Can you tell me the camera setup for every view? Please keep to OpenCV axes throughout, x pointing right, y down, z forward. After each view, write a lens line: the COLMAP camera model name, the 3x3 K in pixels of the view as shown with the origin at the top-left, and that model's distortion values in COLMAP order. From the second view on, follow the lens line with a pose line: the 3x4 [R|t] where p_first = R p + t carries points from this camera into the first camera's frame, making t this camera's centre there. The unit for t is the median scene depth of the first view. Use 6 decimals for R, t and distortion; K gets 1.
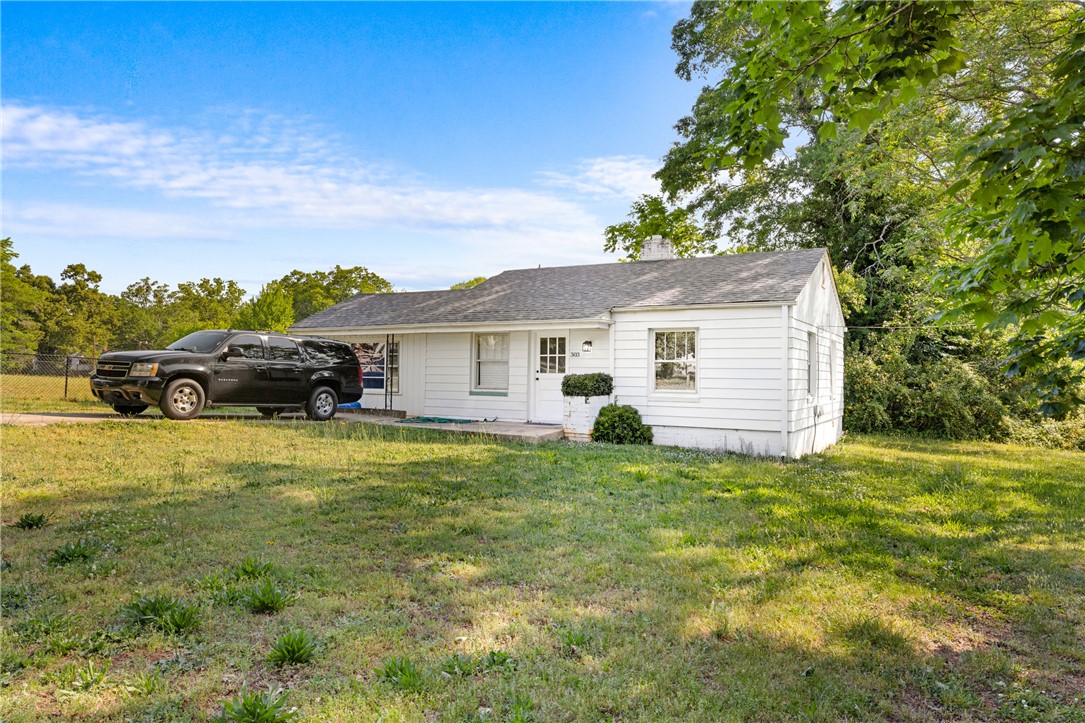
lens RADIAL K [[716.1, 0, 542.5], [0, 716.1, 361.5], [0, 0, 1]] dist [0.000788, 0.000231]
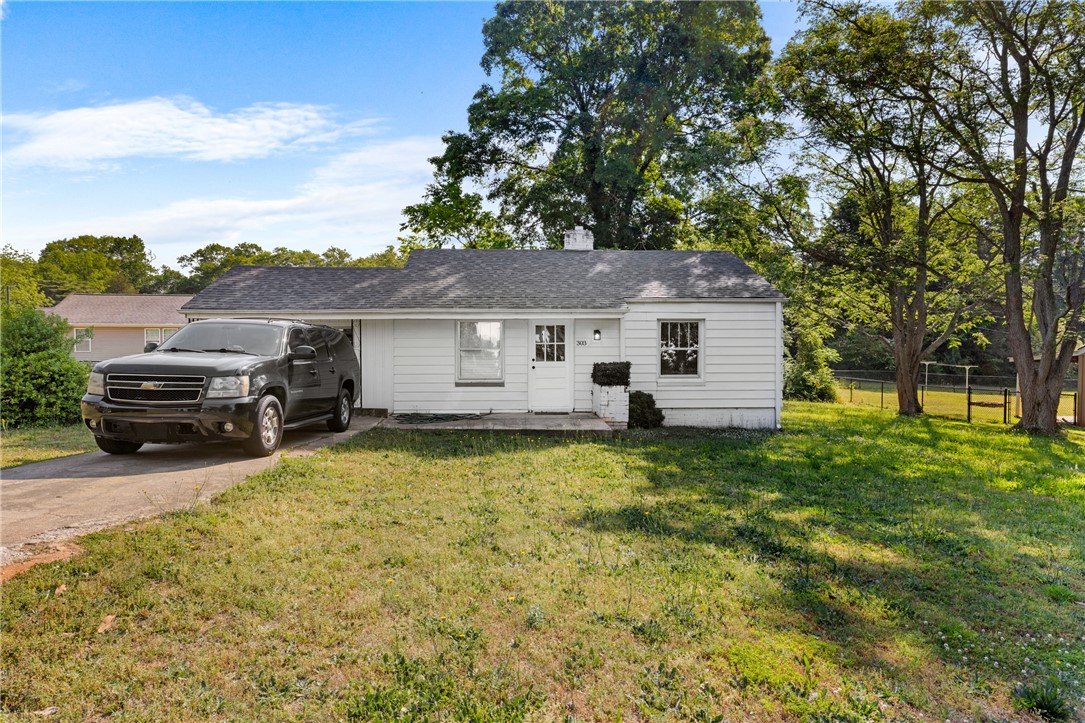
lens RADIAL K [[624.1, 0, 542.5], [0, 624.1, 361.5], [0, 0, 1]] dist [-0.001794, -0.000194]
pose [[0.847835, -0.031244, 0.529339, -0.496181], [0.002113, 0.998454, 0.055549, -0.034601], [-0.530256, -0.045977, 0.846590, 0.295248]]
